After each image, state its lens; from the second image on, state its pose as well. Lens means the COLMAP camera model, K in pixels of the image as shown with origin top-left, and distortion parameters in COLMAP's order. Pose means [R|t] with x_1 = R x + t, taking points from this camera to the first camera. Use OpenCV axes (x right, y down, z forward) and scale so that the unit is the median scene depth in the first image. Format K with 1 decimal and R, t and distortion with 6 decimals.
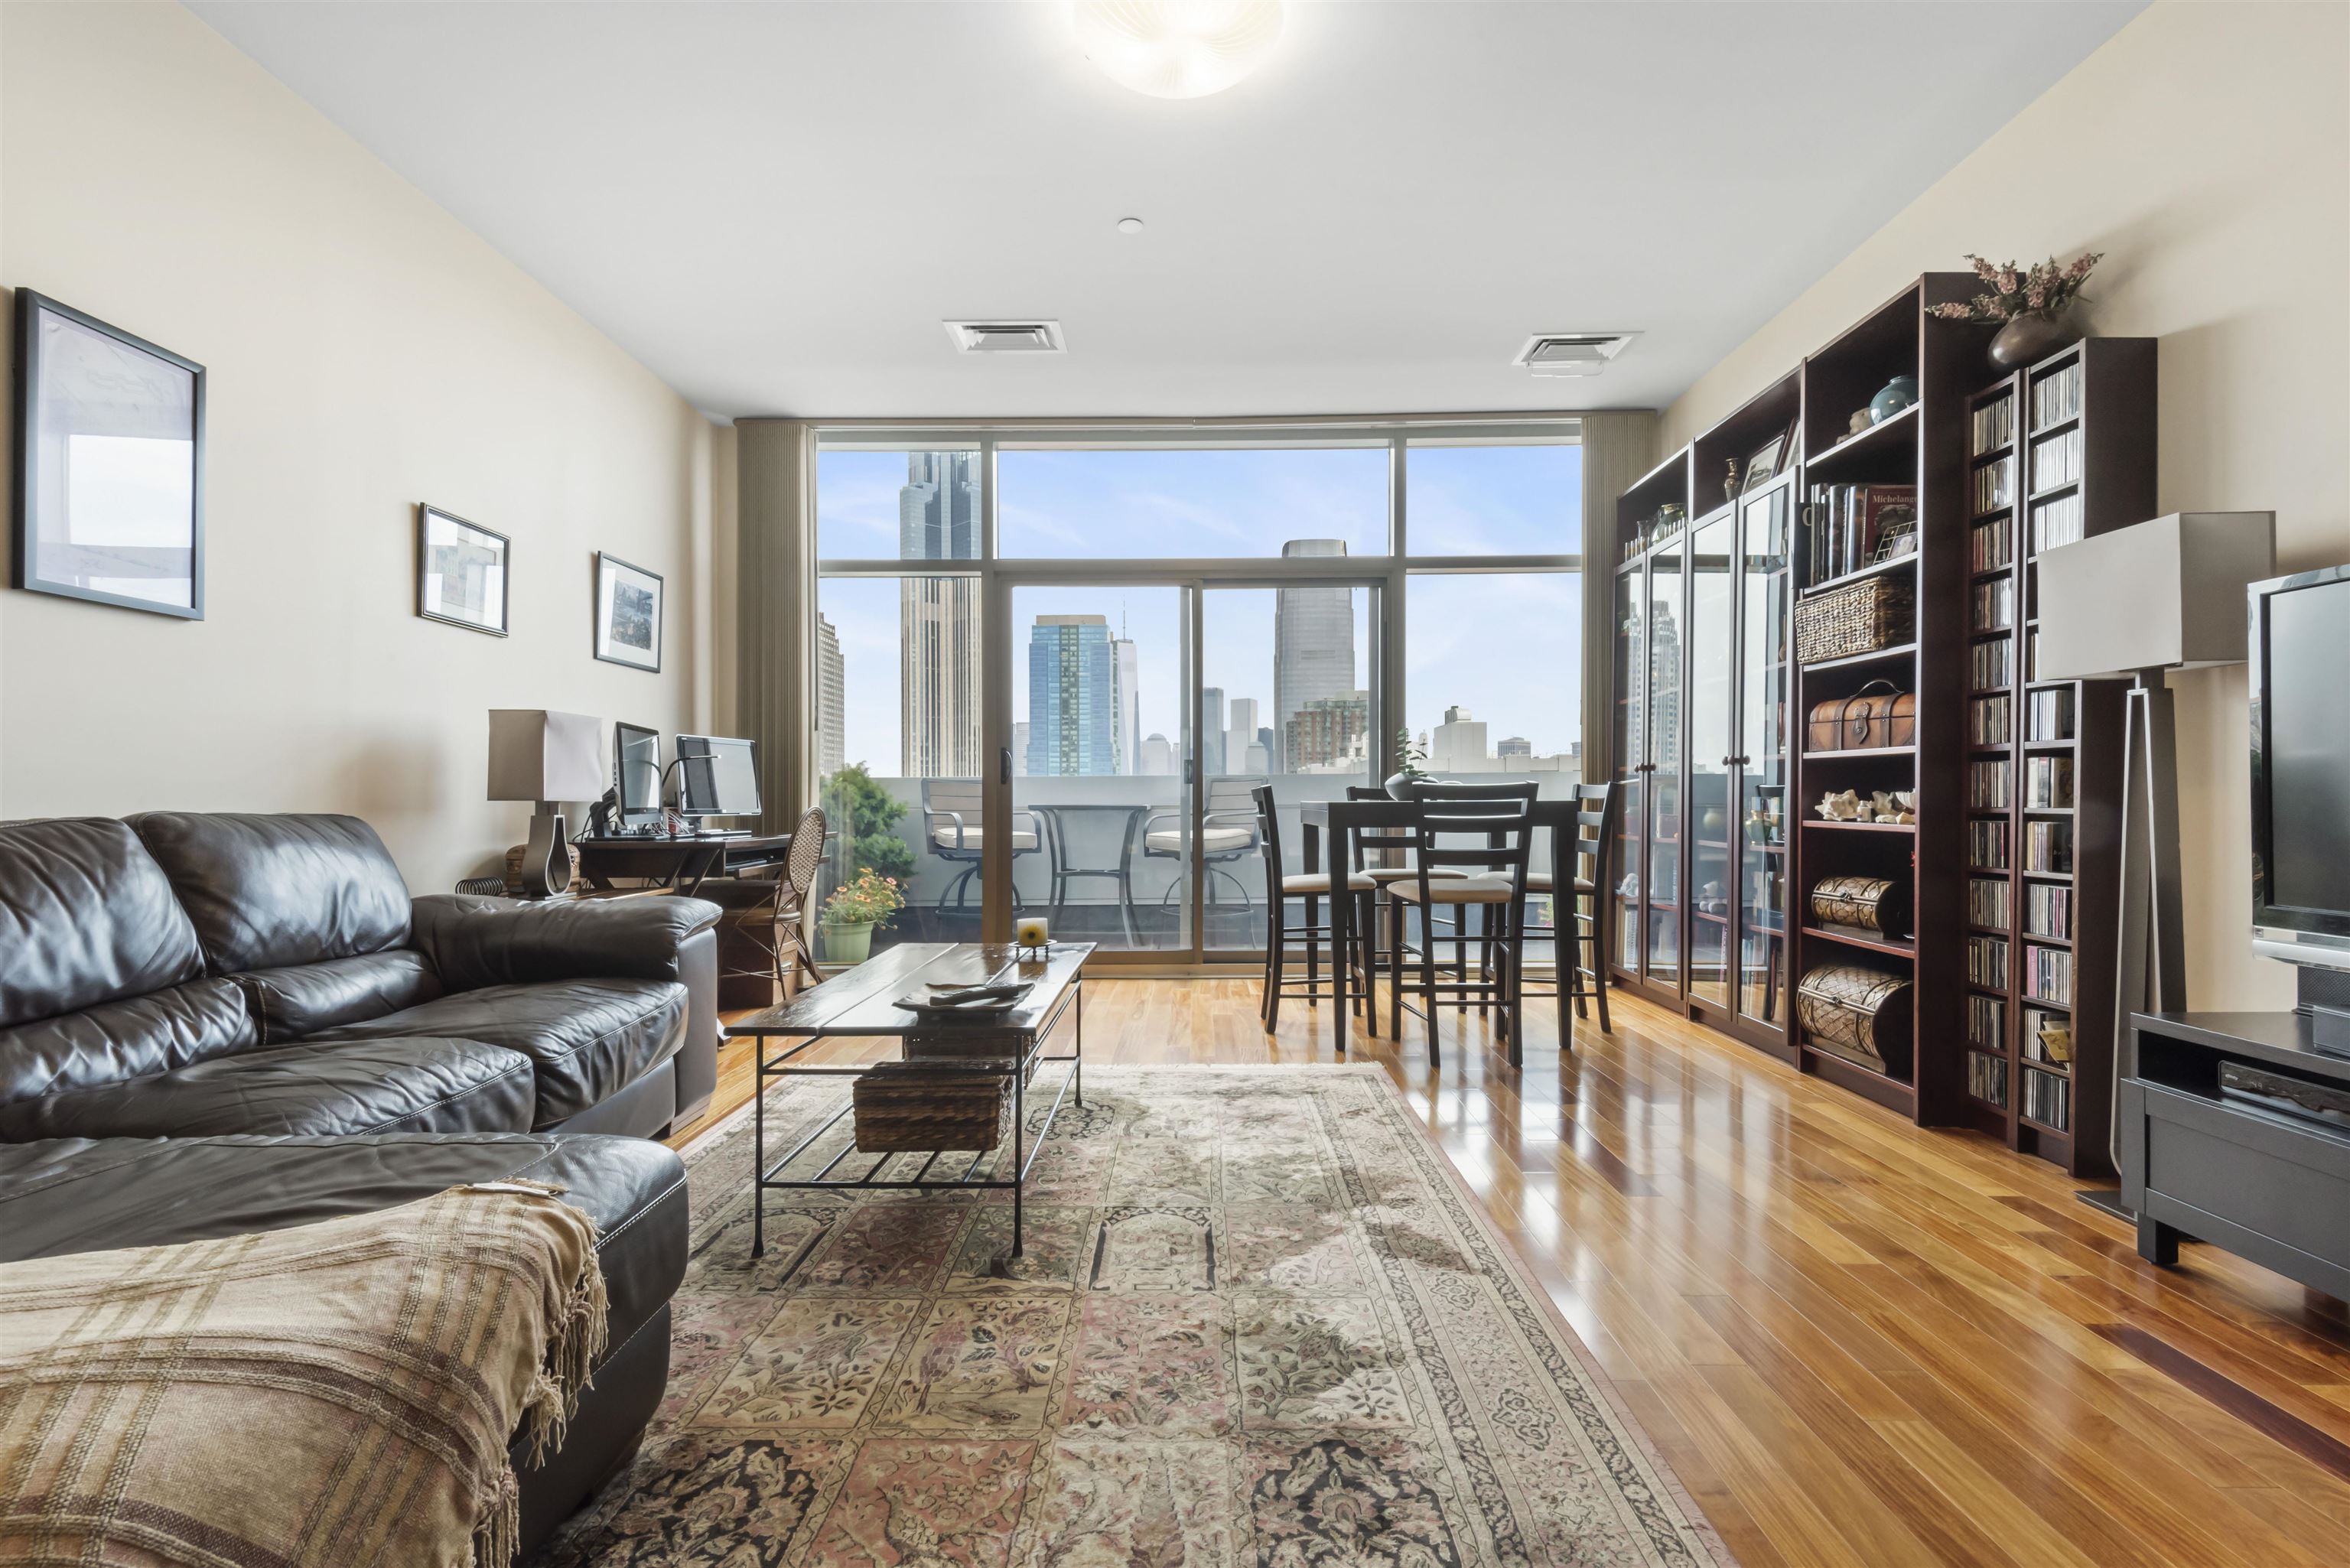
lens RADIAL K [[1052.0, 0, 1176.4], [0, 1052.0, 815.2], [0, 0, 1]] dist [0.018880, -0.014869]
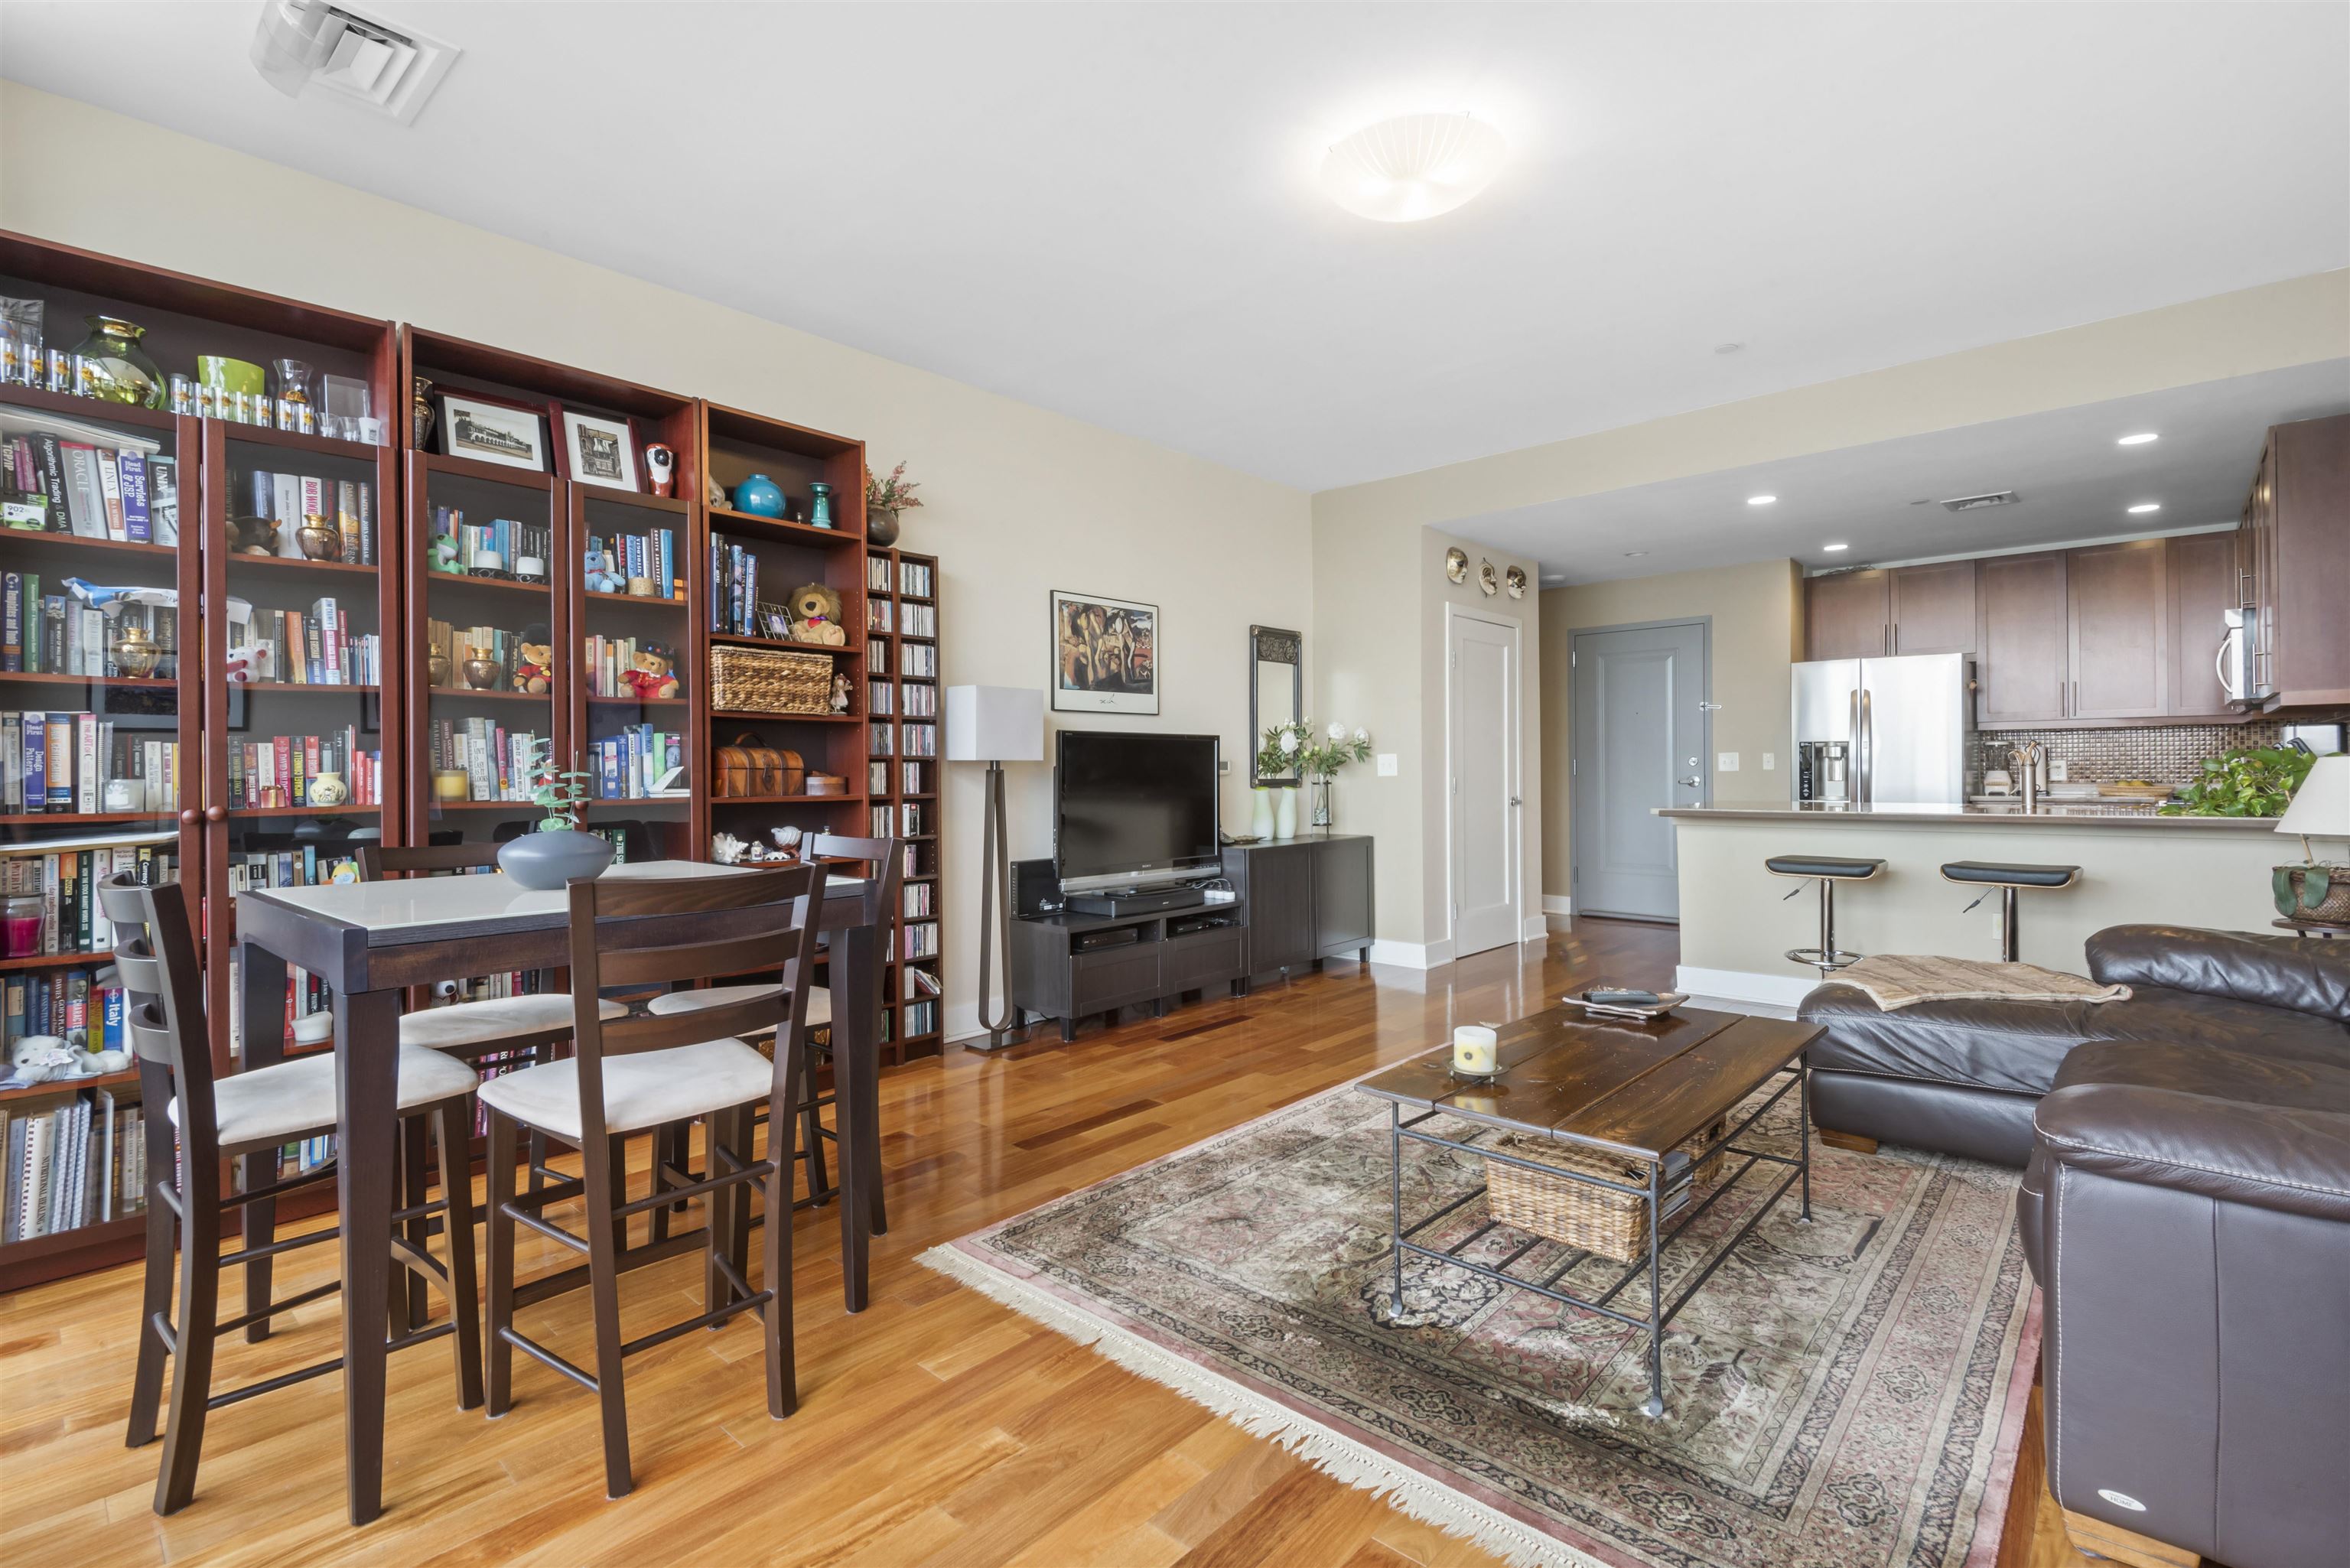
lens RADIAL K [[1052.0, 0, 1171.7], [0, 1052.0, 773.1], [0, 0, 1]] dist [0.018880, -0.014869]
pose [[-0.752588, 0.011916, 0.658384, -0.405163], [0.020133, 0.999785, 0.004918, -0.078307], [-0.658184, 0.016956, -0.752666, 1.504507]]
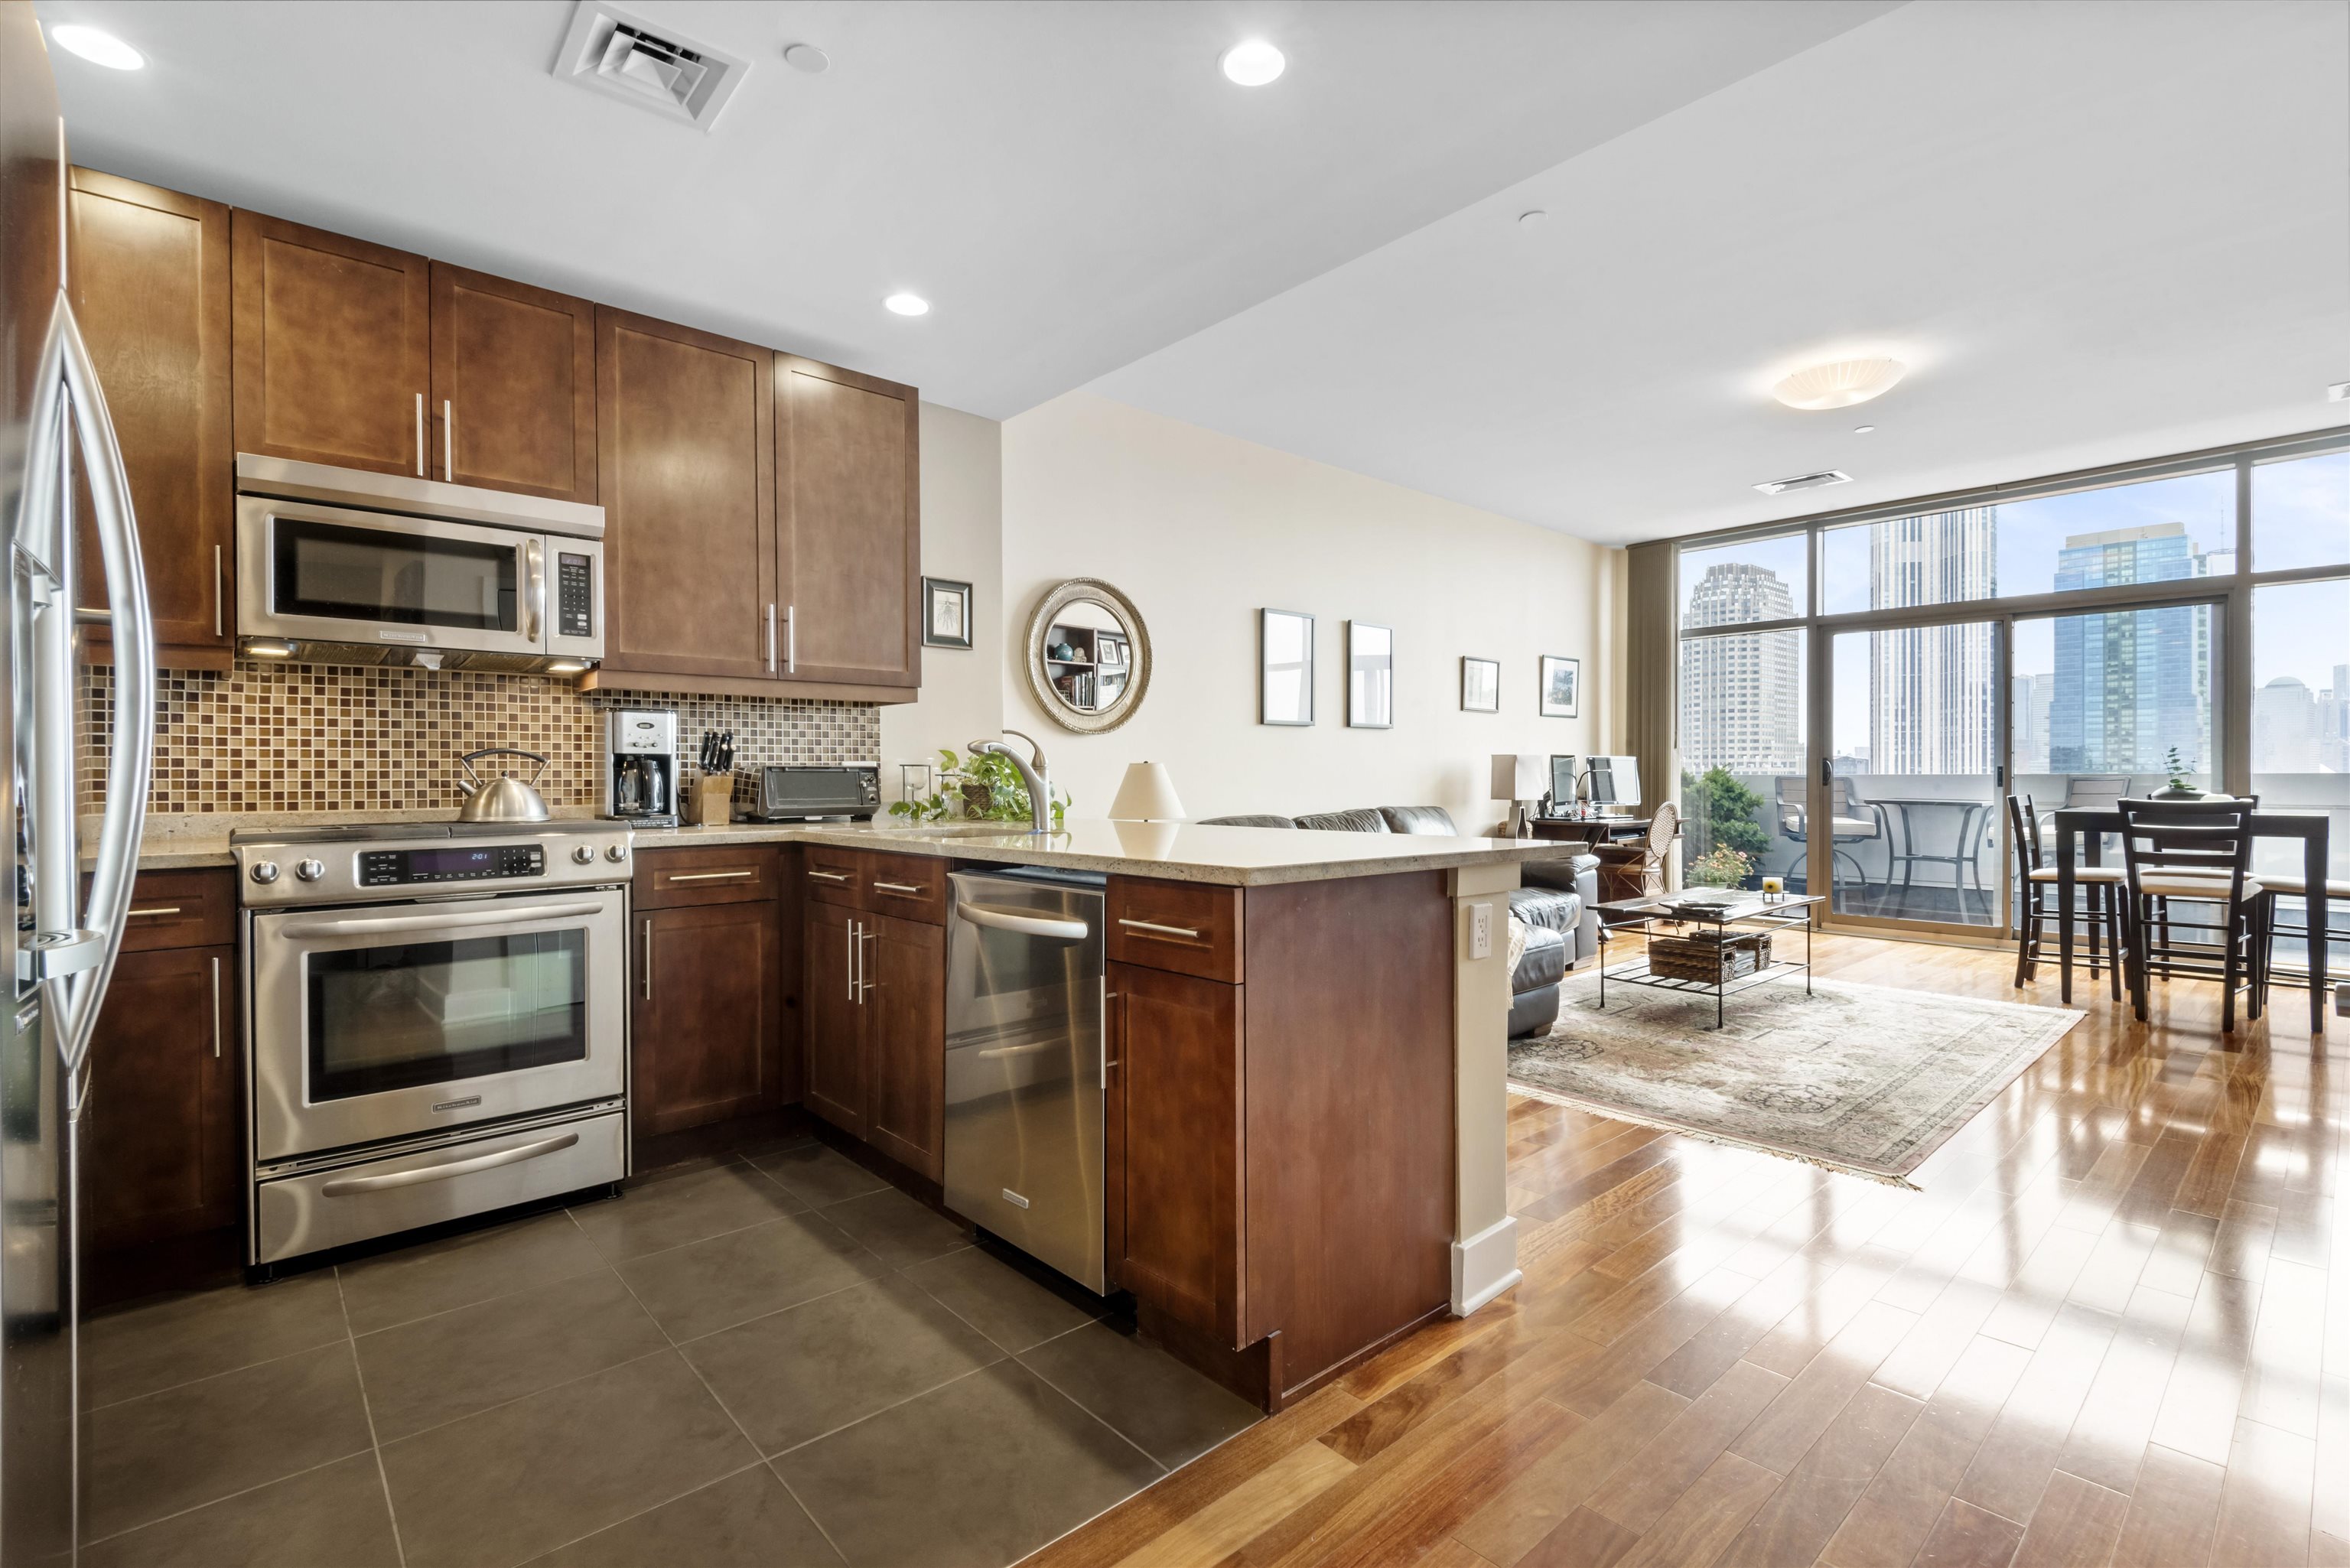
lens RADIAL K [[1052.0, 0, 1188.6], [0, 1052.0, 773.7], [0, 0, 1]] dist [0.018880, -0.014869]
pose [[0.675150, 0.002733, -0.737676, 0.433468], [-0.011404, 0.999912, -0.006732, -0.041961], [0.737593, 0.012958, 0.675122, -0.765697]]
